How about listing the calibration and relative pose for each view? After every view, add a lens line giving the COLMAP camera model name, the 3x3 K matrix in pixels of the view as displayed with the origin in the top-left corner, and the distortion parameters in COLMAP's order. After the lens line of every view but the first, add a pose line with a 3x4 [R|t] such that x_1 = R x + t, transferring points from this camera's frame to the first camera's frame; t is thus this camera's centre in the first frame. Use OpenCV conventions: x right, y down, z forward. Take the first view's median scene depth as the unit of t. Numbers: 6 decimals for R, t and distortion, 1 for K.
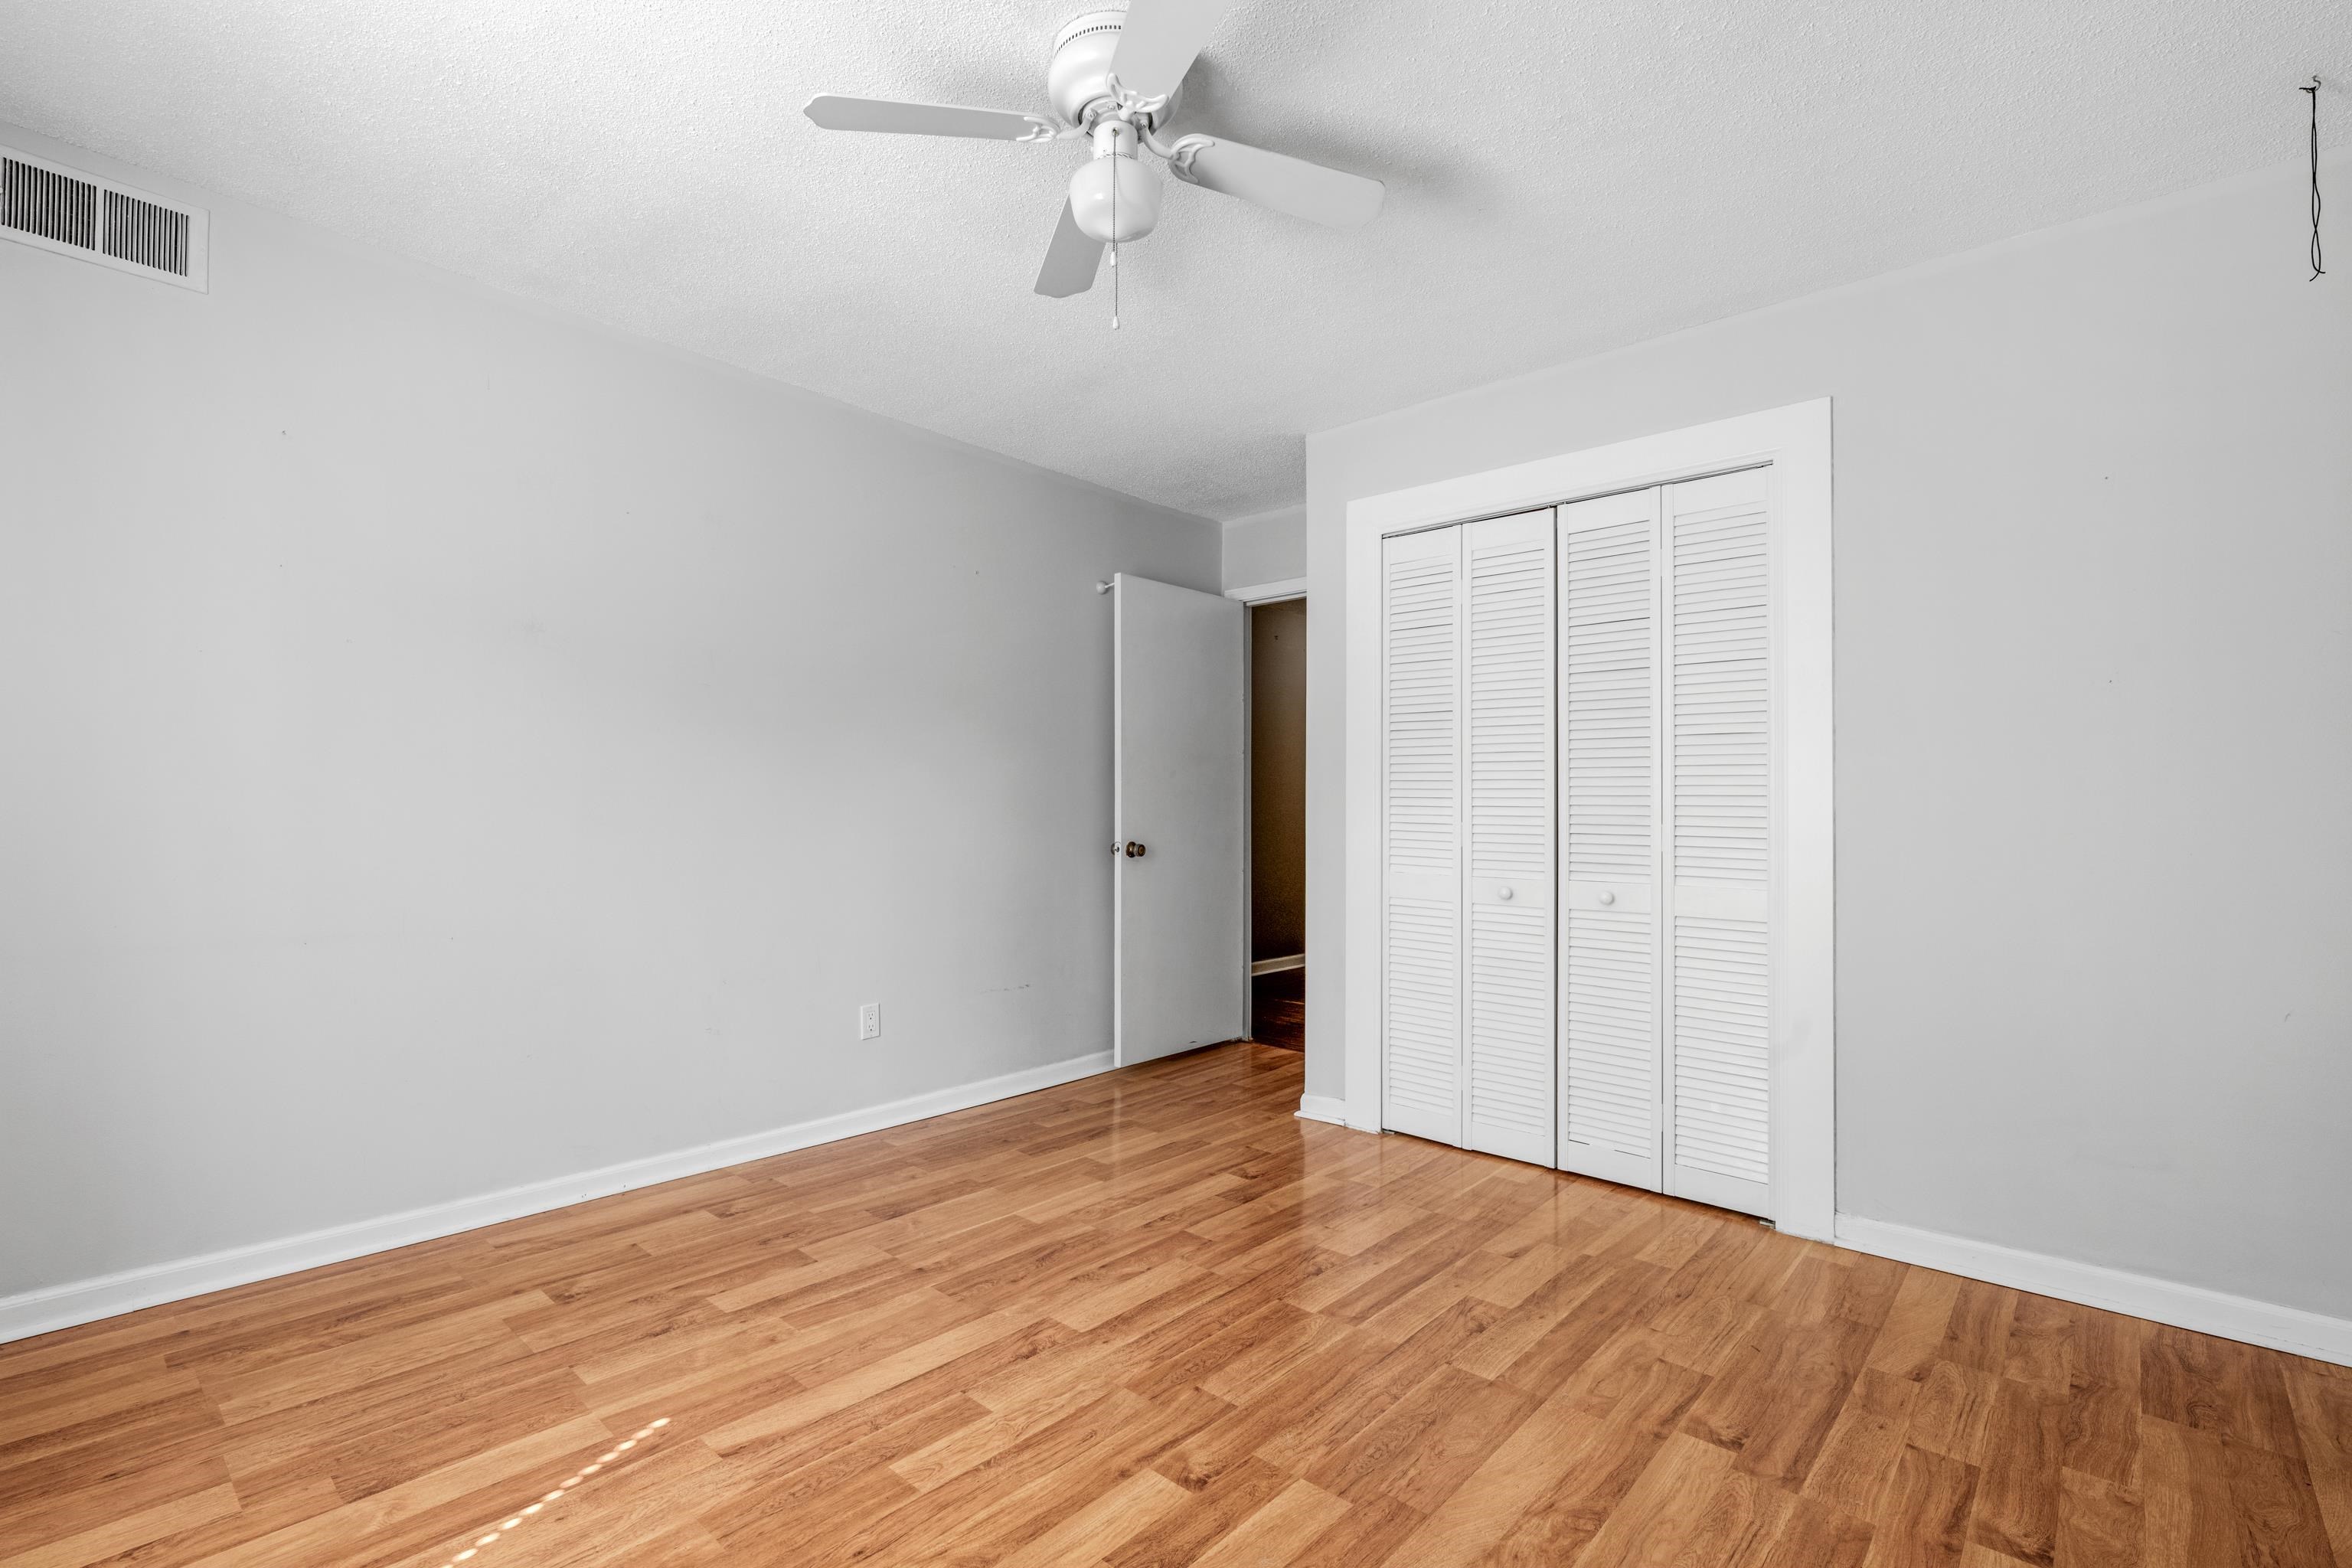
lens RADIAL K [[1047.0, 0, 1175.5], [0, 1047.0, 795.8], [0, 0, 1]] dist [-0.009412, -0.000055]
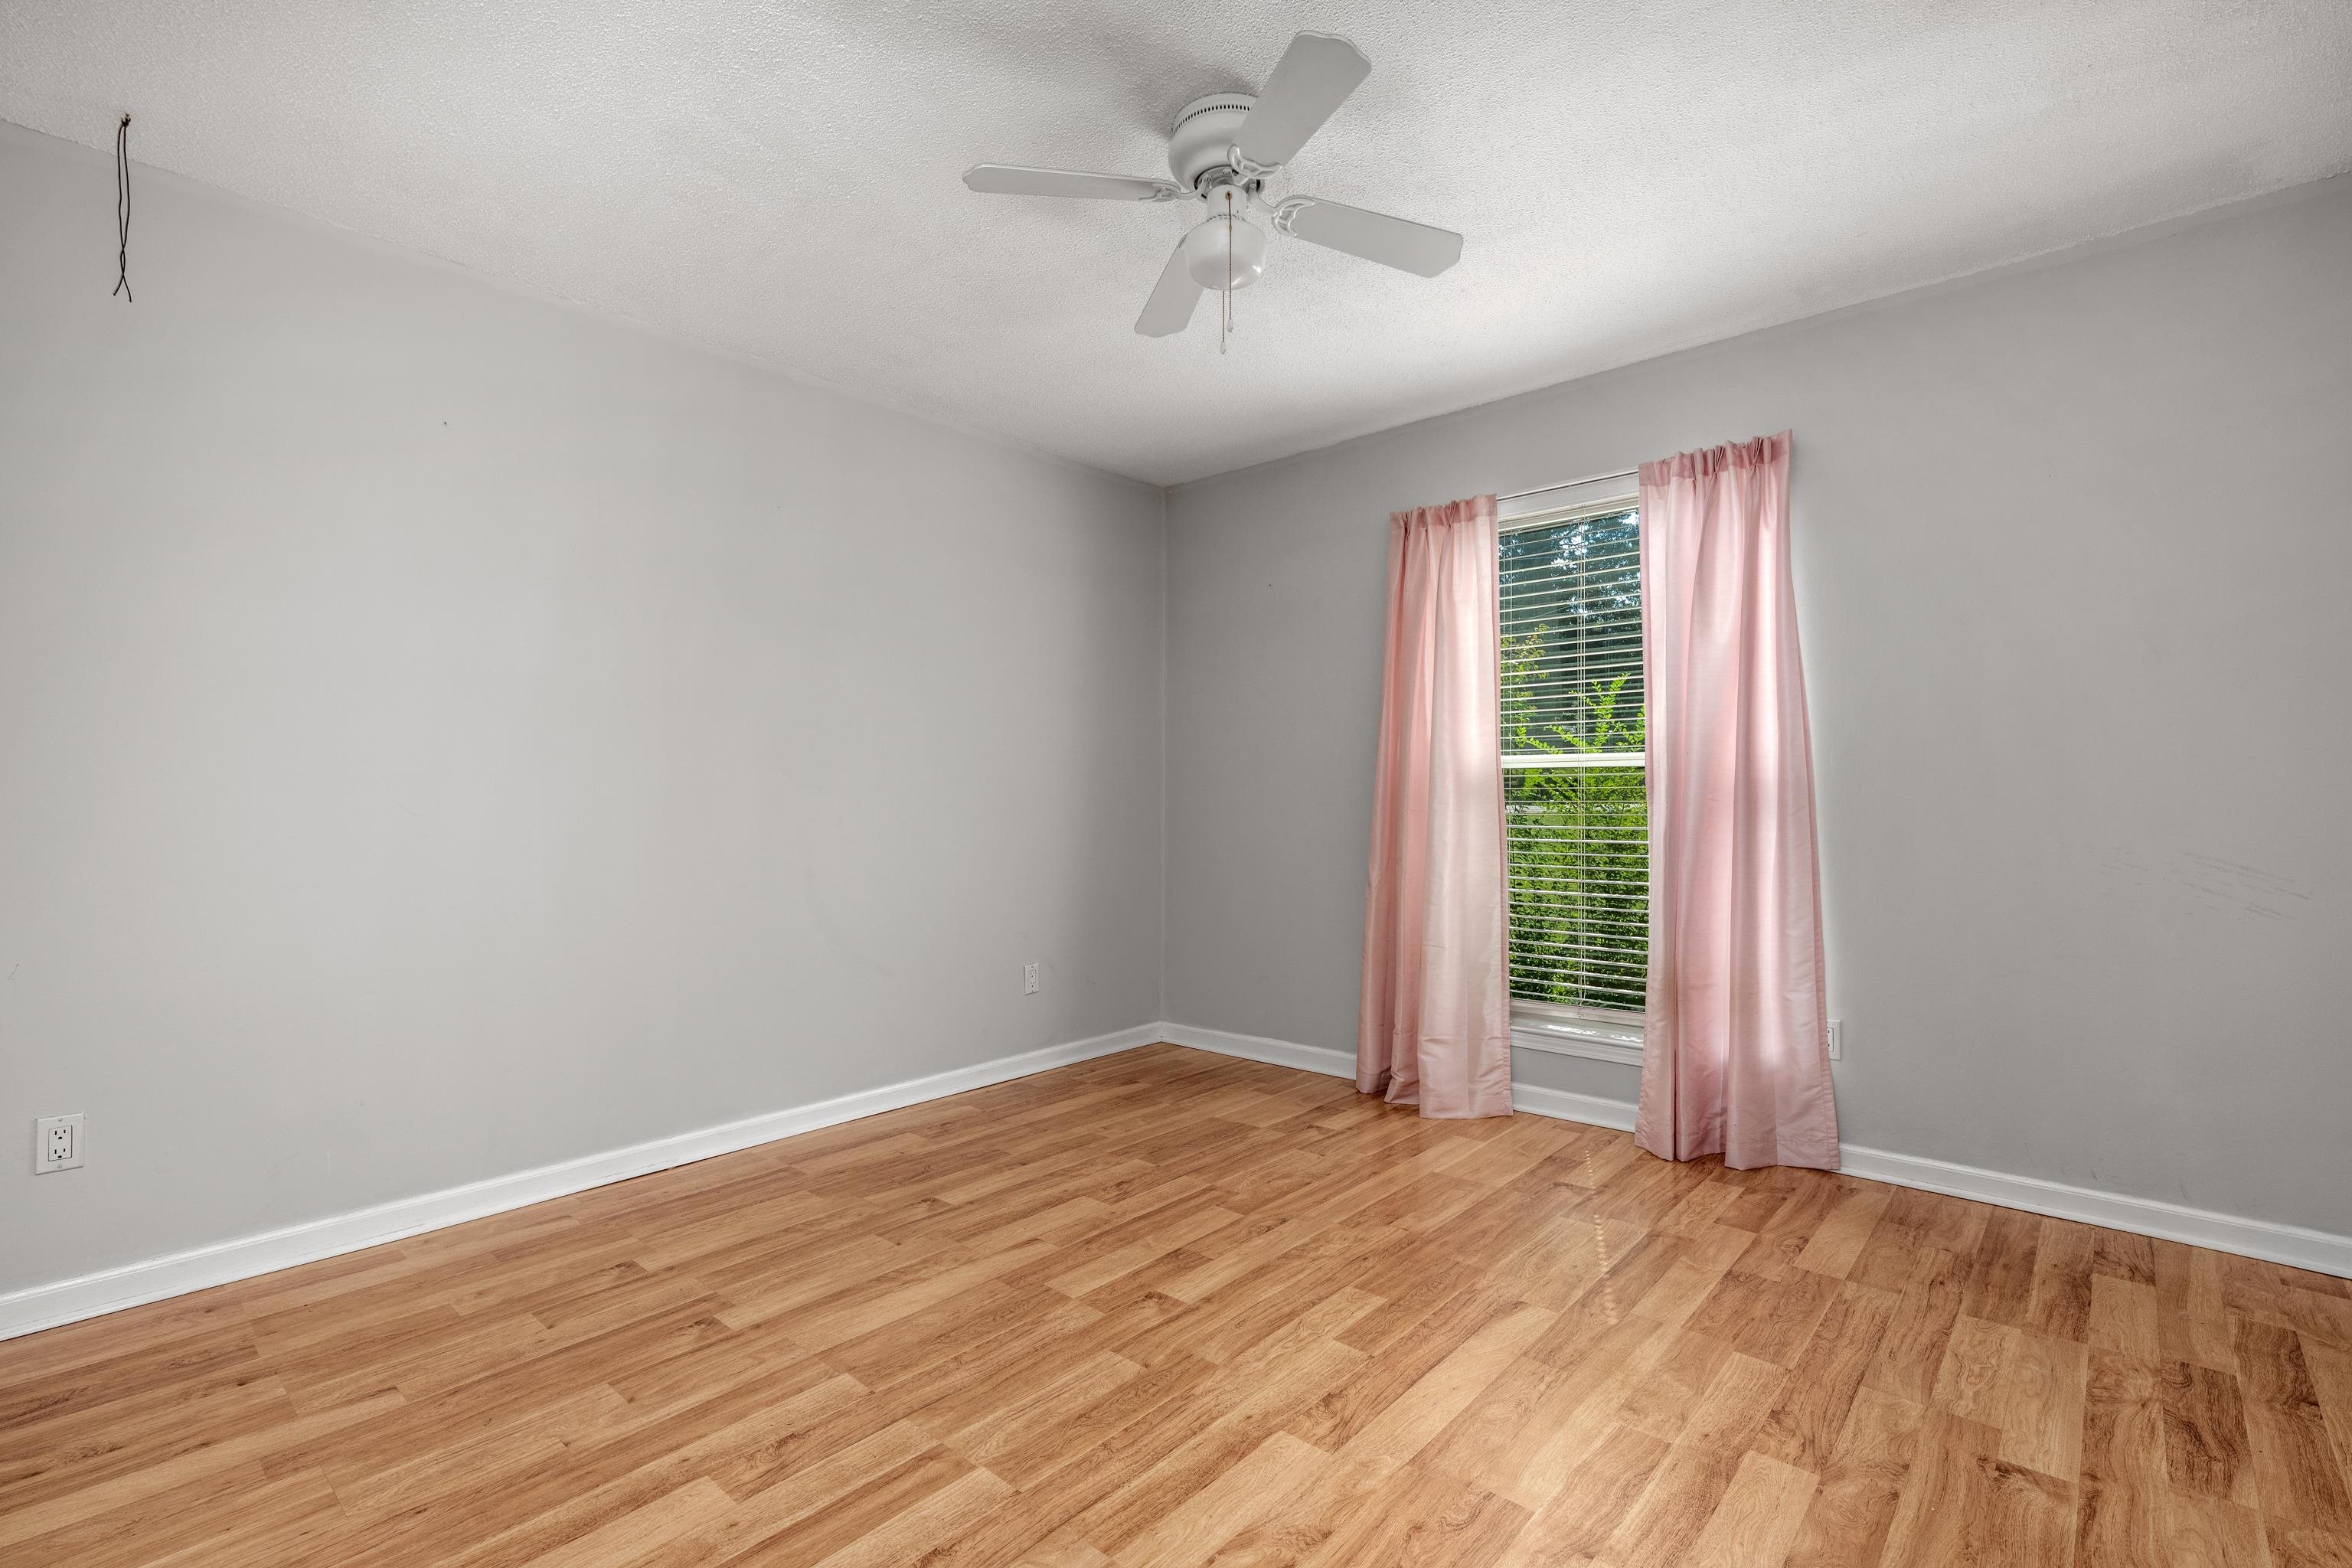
lens RADIAL K [[1047.0, 0, 1176.7], [0, 1047.0, 794.8], [0, 0, 1]] dist [-0.009412, -0.000055]
pose [[-0.999981, -0.004504, -0.004301, -0.001852], [-0.004419, 0.999800, -0.019480, 0.033240], [0.004388, -0.019460, -0.999801, 2.049978]]
